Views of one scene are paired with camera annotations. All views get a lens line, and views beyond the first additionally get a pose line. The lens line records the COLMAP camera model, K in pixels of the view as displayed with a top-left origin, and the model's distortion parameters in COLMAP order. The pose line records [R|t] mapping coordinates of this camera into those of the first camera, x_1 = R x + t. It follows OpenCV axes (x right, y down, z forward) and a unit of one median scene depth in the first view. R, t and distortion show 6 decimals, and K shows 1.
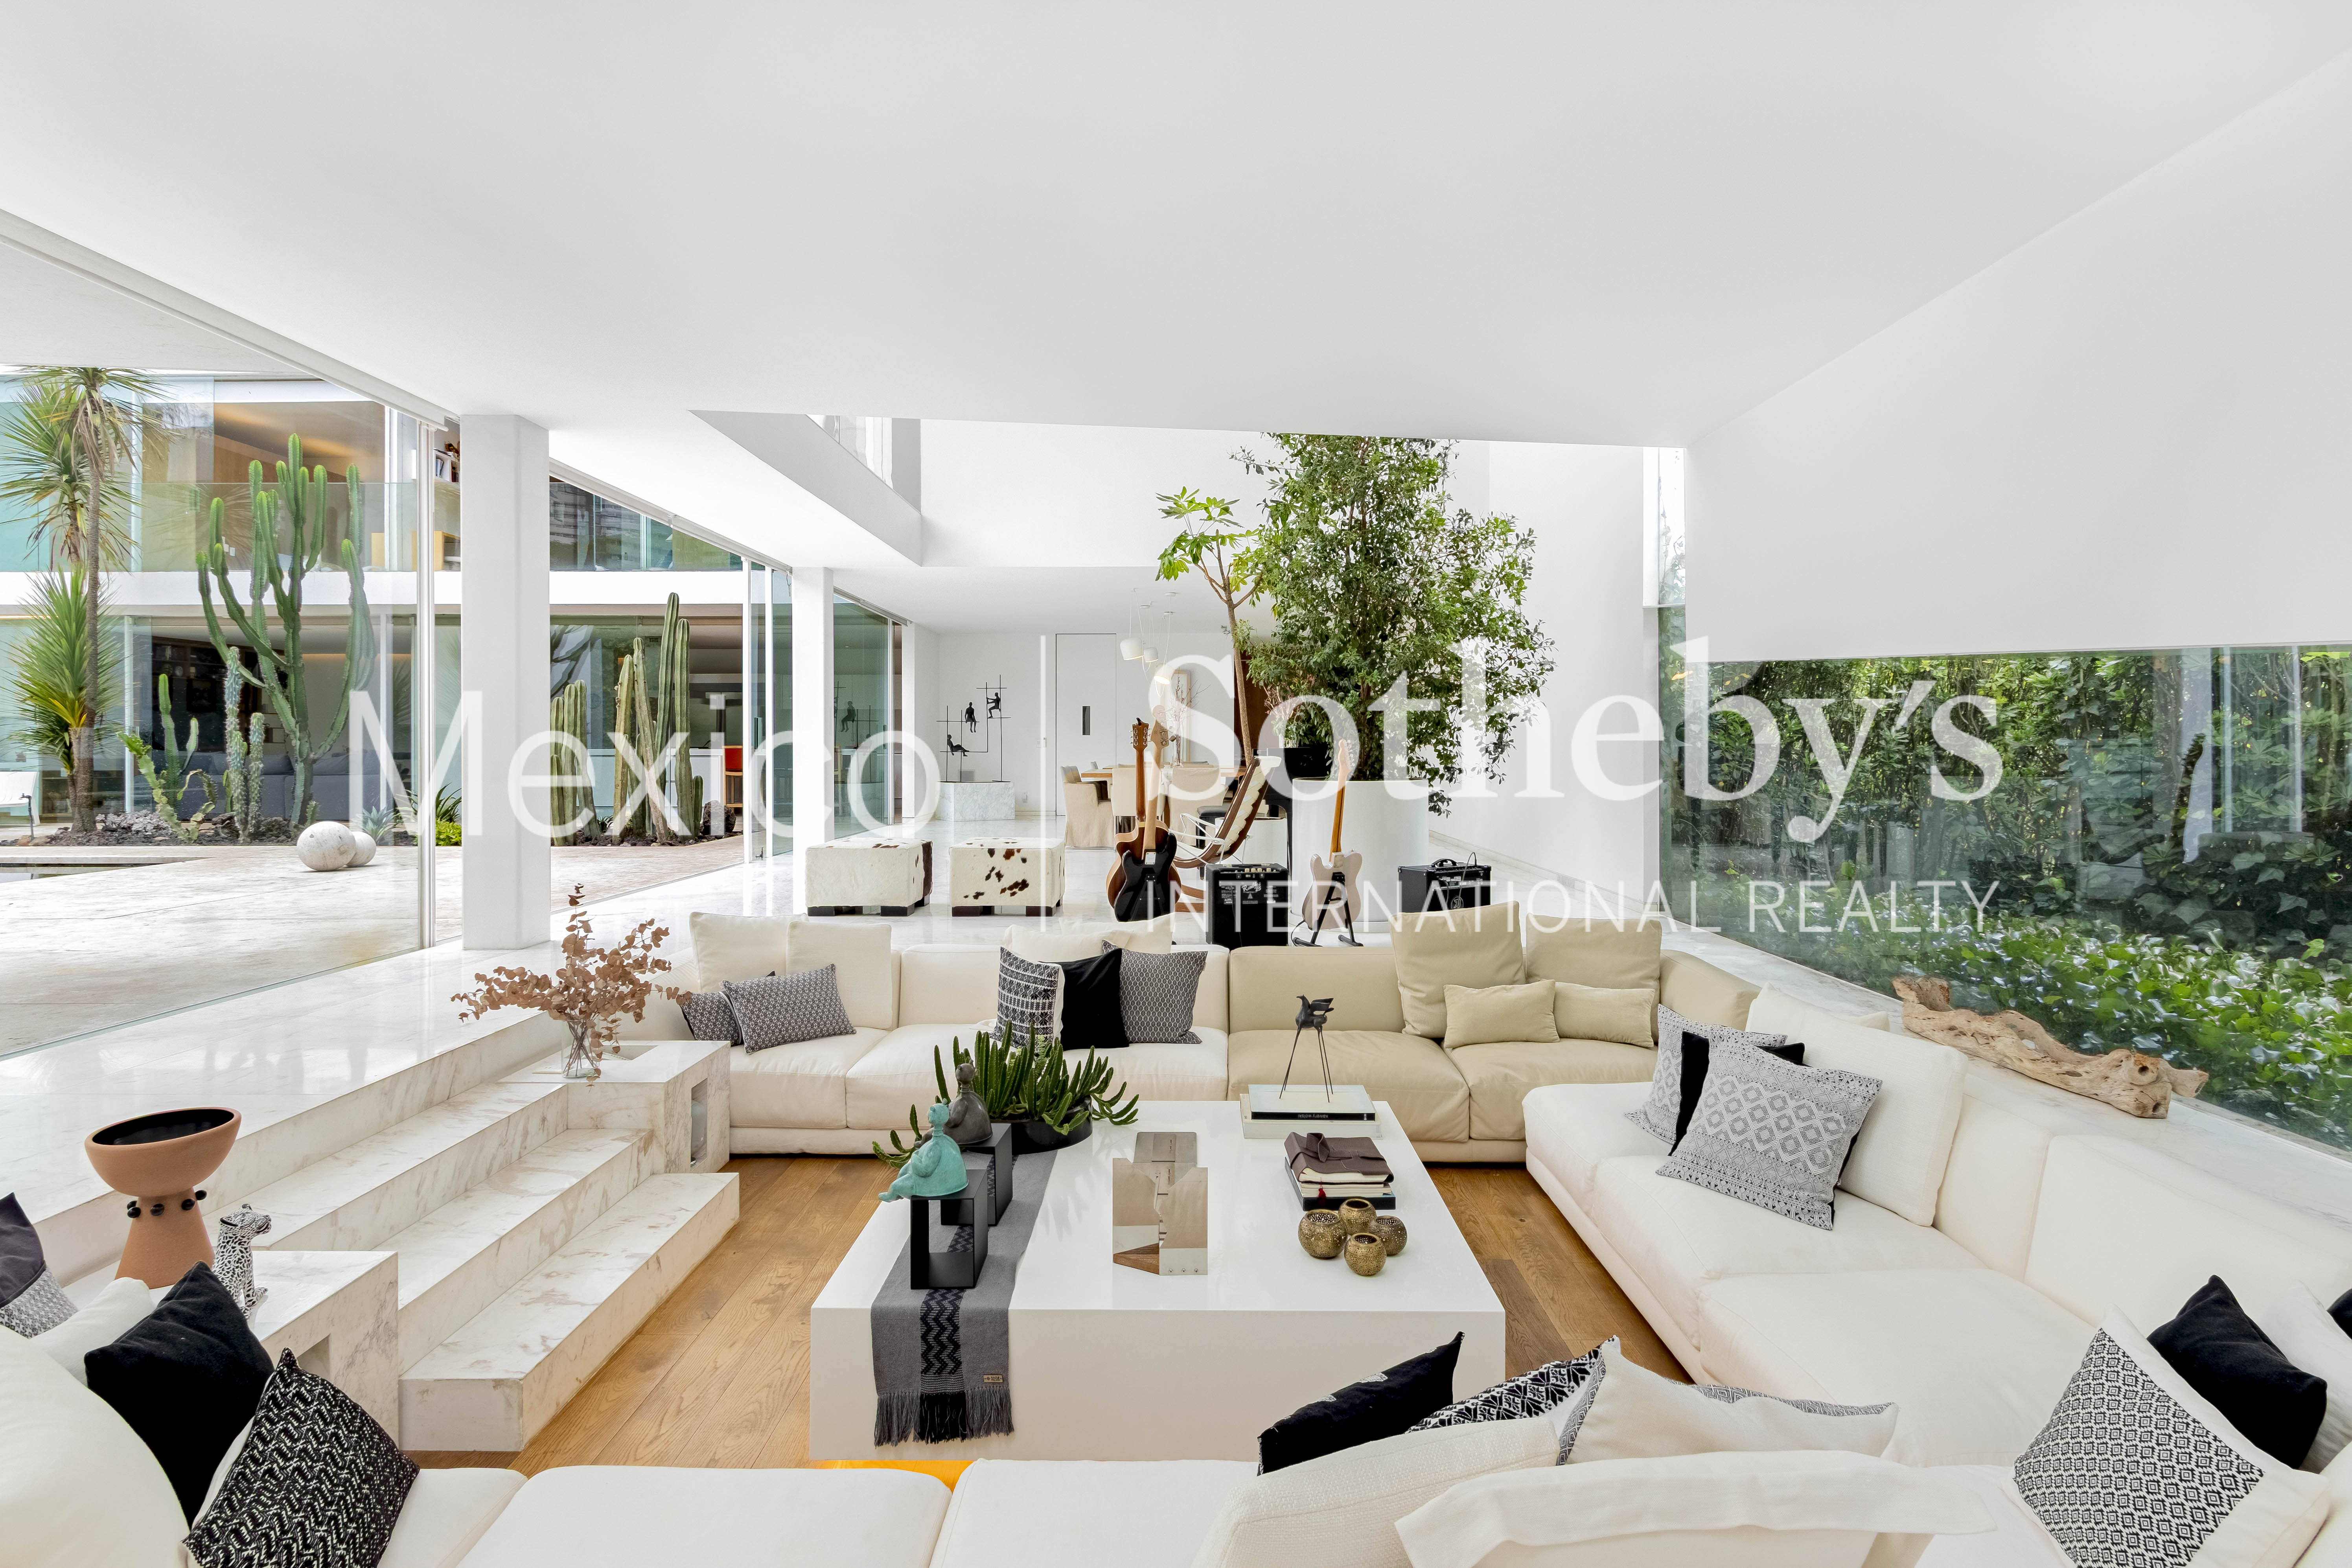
lens RADIAL K [[1171.6, 0, 1157.5], [0, 1171.6, 769.3], [0, 0, 1]] dist [0.004239, -0.000015]
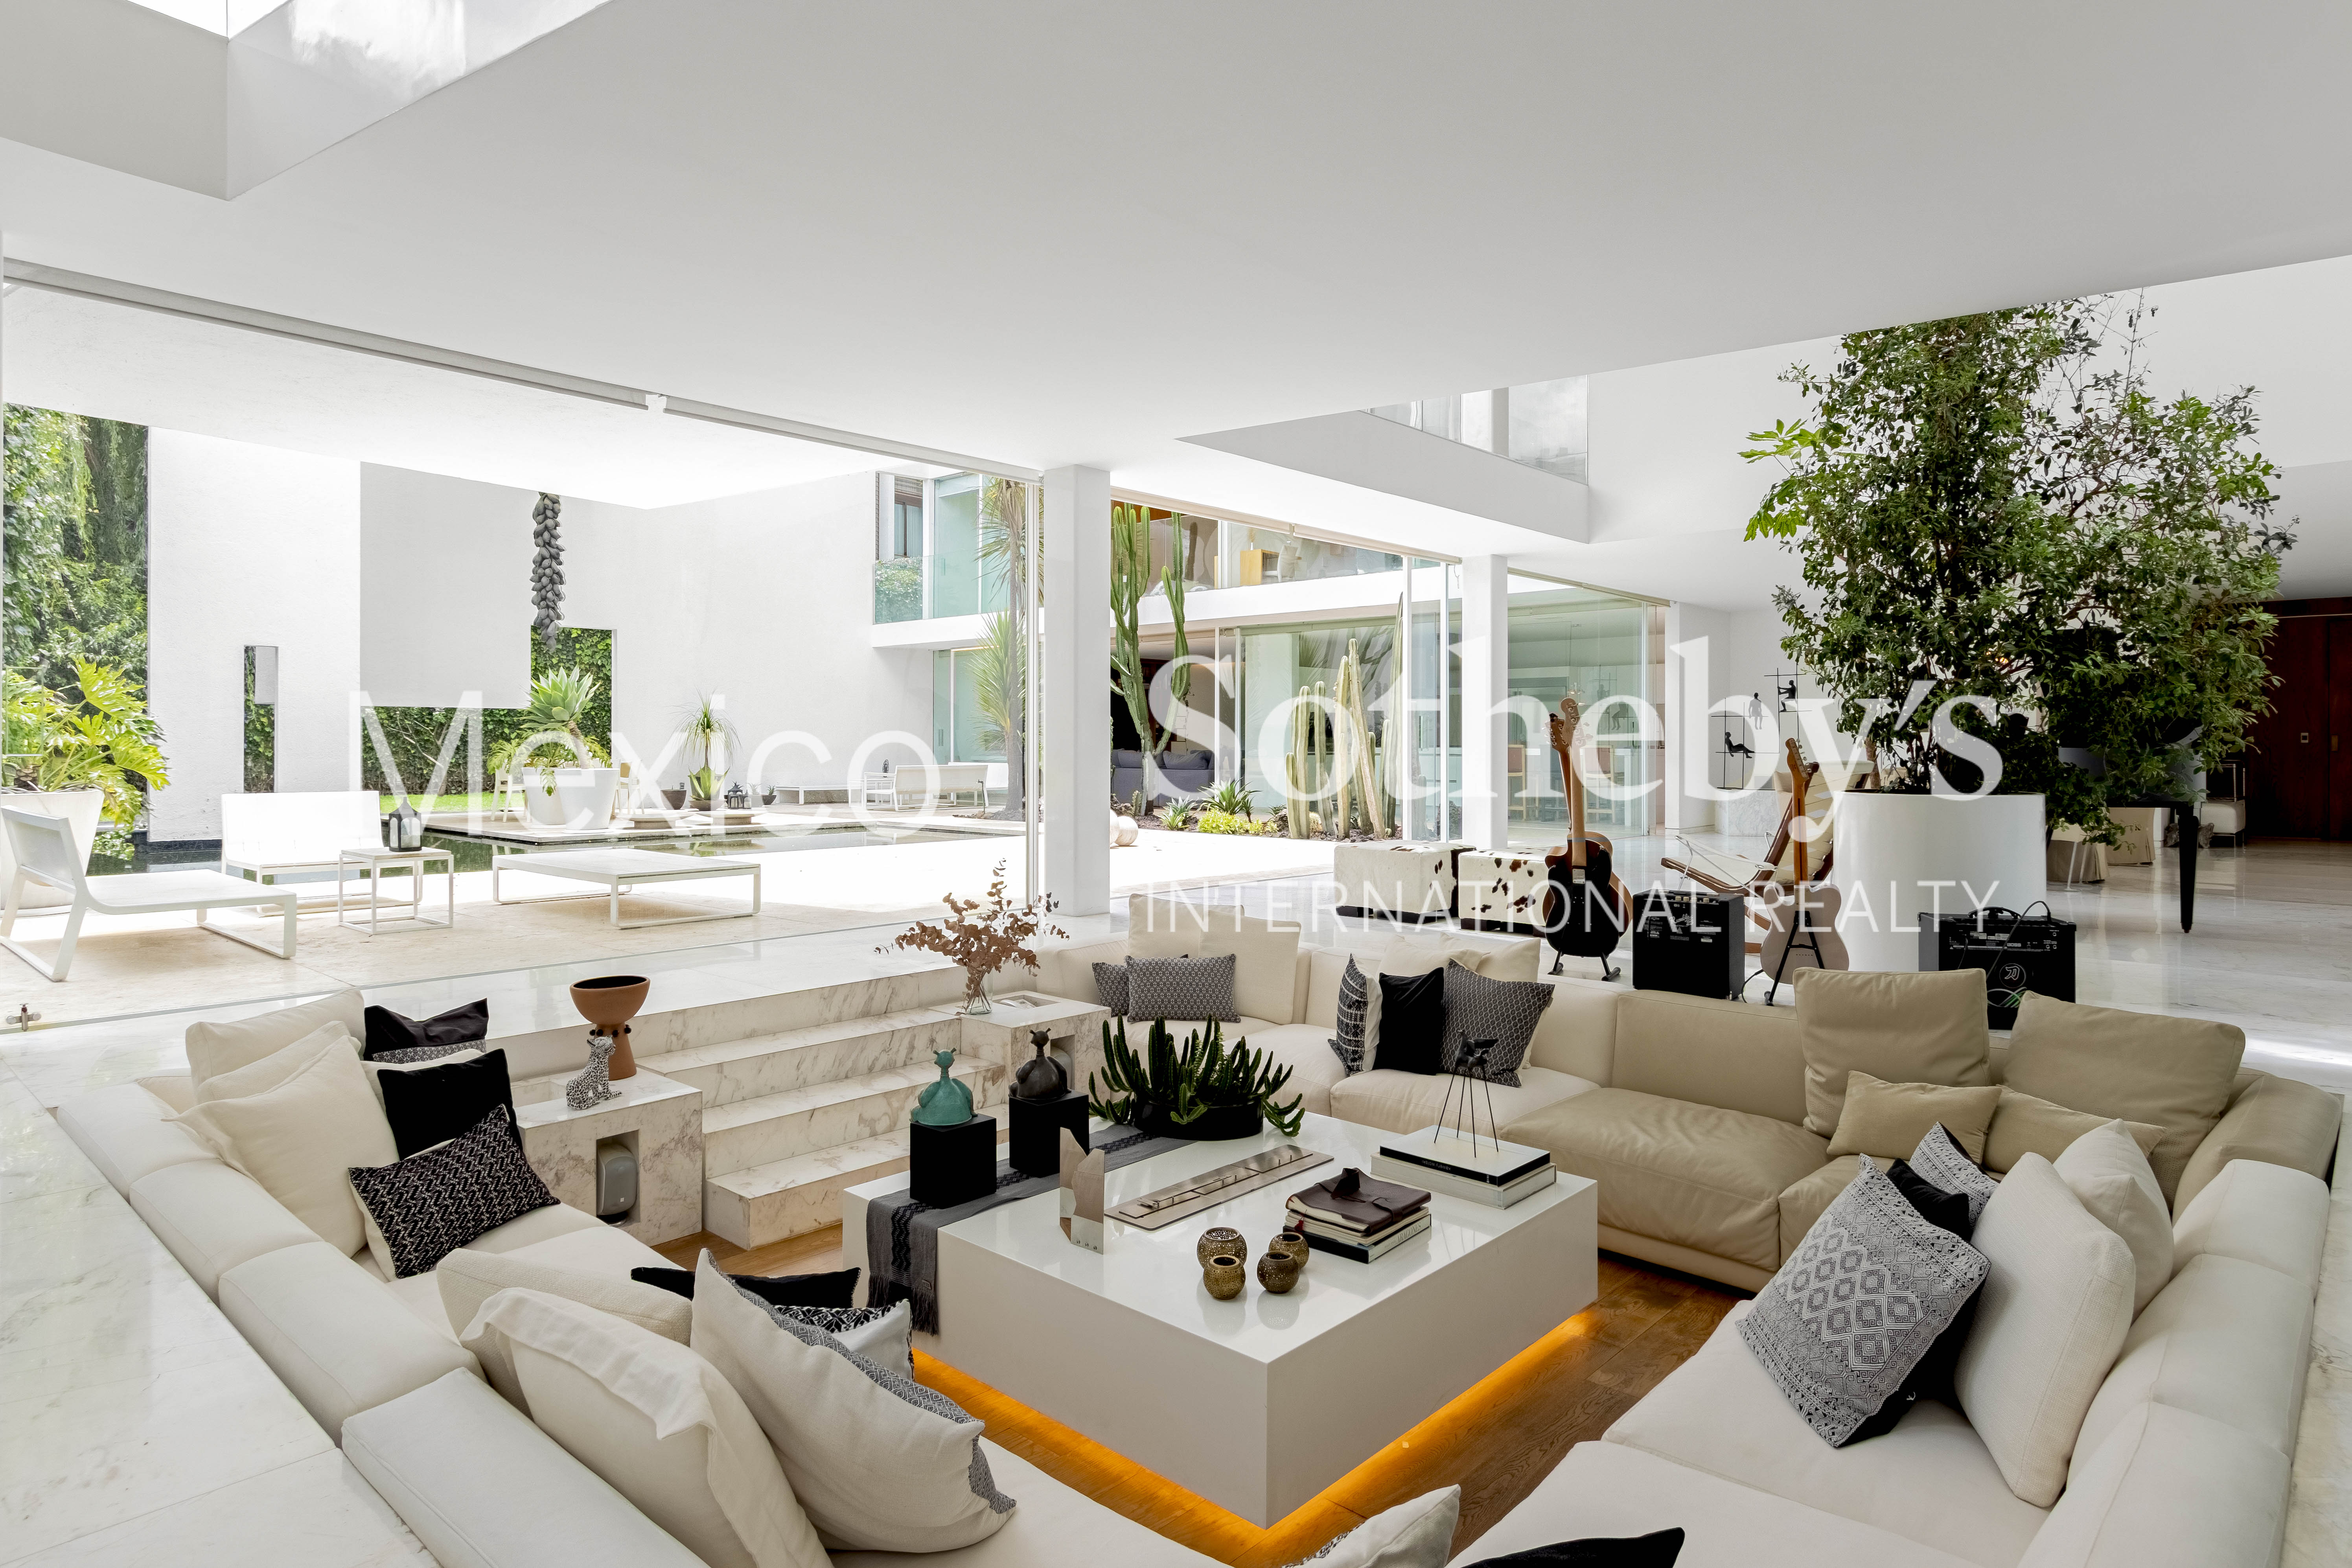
lens RADIAL K [[1317.2, 0, 1176.0], [0, 1317.2, 784.0], [0, 0, 1]] dist [-0.002653, -0.000627]
pose [[0.743861, 0.022950, -0.667940, 0.485649], [-0.018456, 0.999734, 0.013797, 0.001158], [0.668079, 0.002064, 0.744087, 0.105961]]
